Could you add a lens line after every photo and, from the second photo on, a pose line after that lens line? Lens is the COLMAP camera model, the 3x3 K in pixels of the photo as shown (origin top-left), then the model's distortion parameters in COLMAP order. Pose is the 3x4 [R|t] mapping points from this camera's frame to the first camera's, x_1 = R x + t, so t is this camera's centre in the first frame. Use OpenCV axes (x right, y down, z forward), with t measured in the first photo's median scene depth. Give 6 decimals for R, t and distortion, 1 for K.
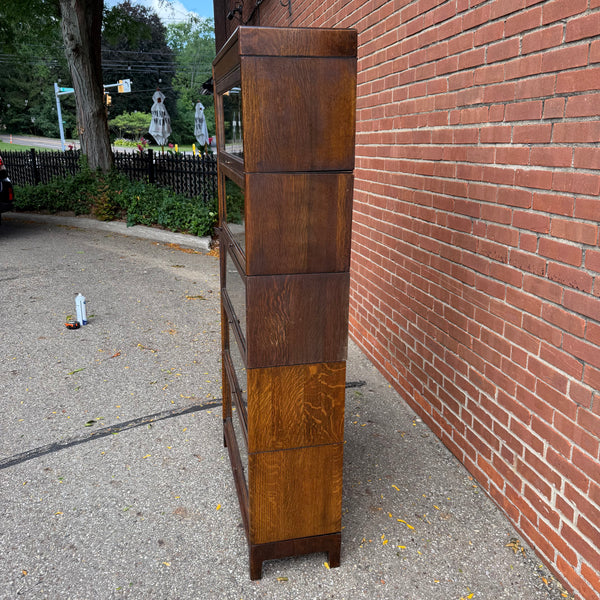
lens RADIAL K [[561.9, 0, 300.0], [0, 561.9, 300.0], [0, 0, 1]] dist [0.072085, -0.130819]
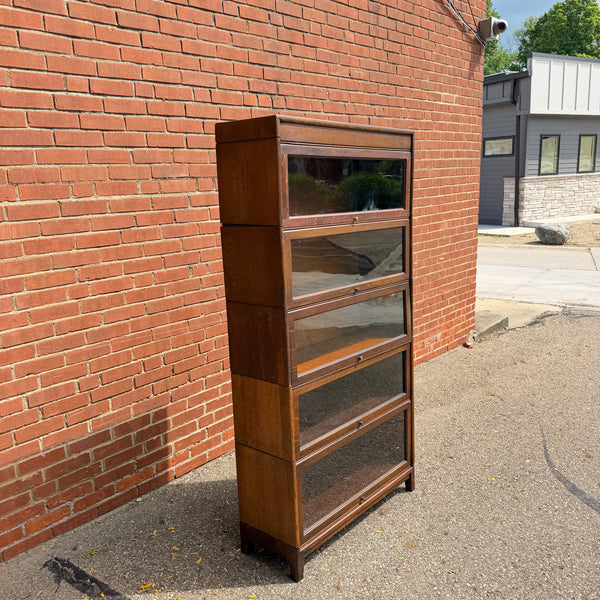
lens RADIAL K [[563.2, 0, 303.0], [0, 563.2, 300.8], [0, 0, 1]] dist [0.065164, -0.113379]
pose [[-0.577733, -0.140842, 0.803983, -0.962157], [0.265872, 0.898808, 0.348506, -0.496159], [-0.771710, 0.415100, -0.481825, 1.614121]]
